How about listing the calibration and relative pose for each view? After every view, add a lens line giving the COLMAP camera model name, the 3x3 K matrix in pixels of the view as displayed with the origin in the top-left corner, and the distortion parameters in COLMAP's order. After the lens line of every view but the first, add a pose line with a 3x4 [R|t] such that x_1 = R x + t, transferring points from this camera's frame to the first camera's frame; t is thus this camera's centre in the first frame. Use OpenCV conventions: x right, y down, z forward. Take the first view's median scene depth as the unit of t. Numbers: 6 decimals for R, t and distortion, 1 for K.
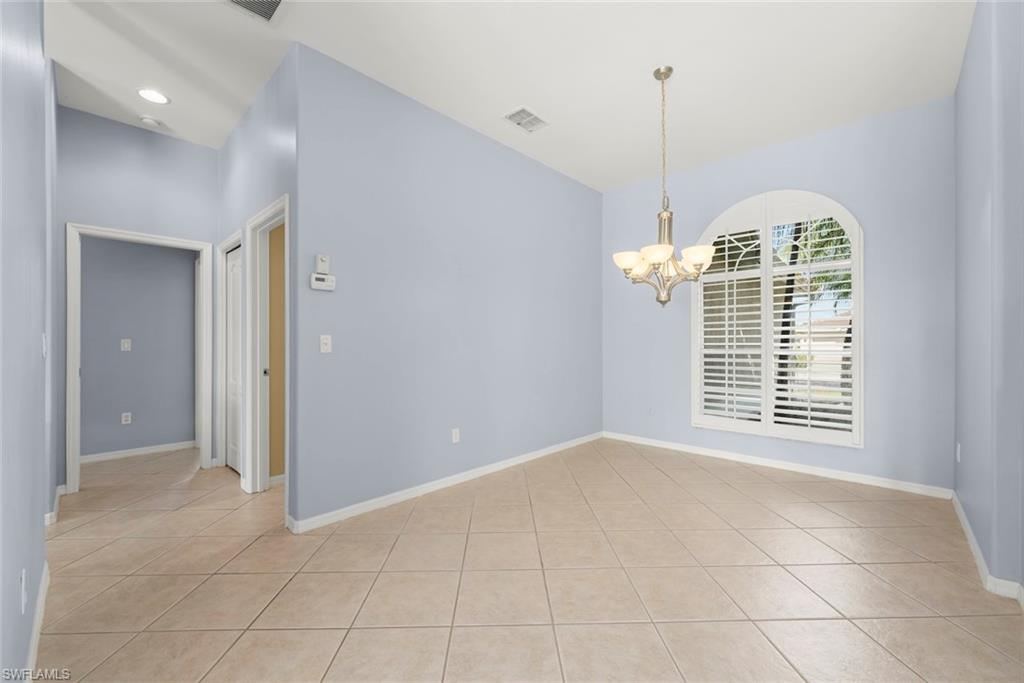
lens RADIAL K [[409.6, 0, 512.0], [0, 409.6, 341.5], [0, 0, 1]] dist [-0.000877, -0.000153]
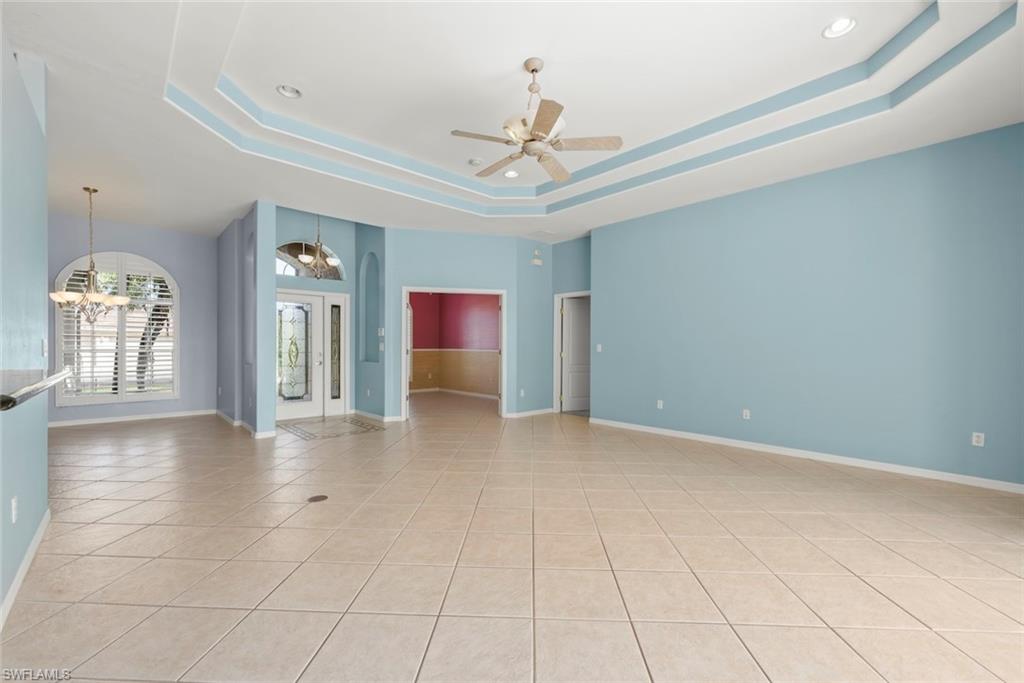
lens RADIAL K [[421.7, 0, 512.1], [0, 421.7, 345.4], [0, 0, 1]] dist [-0.001342, -0.000498]
pose [[0.078402, -0.004602, 0.996911, -1.005305], [-0.010814, 0.999927, 0.005466, -0.022938], [-0.996863, -0.011209, 0.078346, -0.732604]]
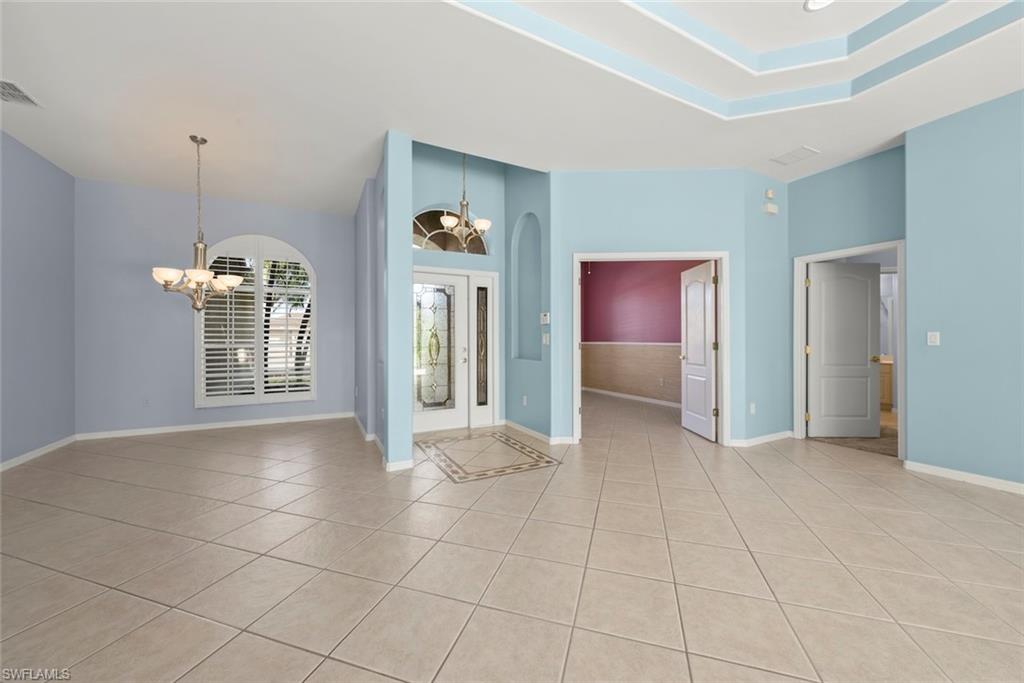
lens RADIAL K [[375.9, 0, 509.6], [0, 375.9, 338.6], [0, 0, 1]] dist [-0.000512, -0.000203]
pose [[0.340772, 0.000104, 0.940146, -0.355864], [-0.002681, 0.999996, 0.000862, -0.002245], [-0.940142, -0.002814, 0.340771, -0.311357]]
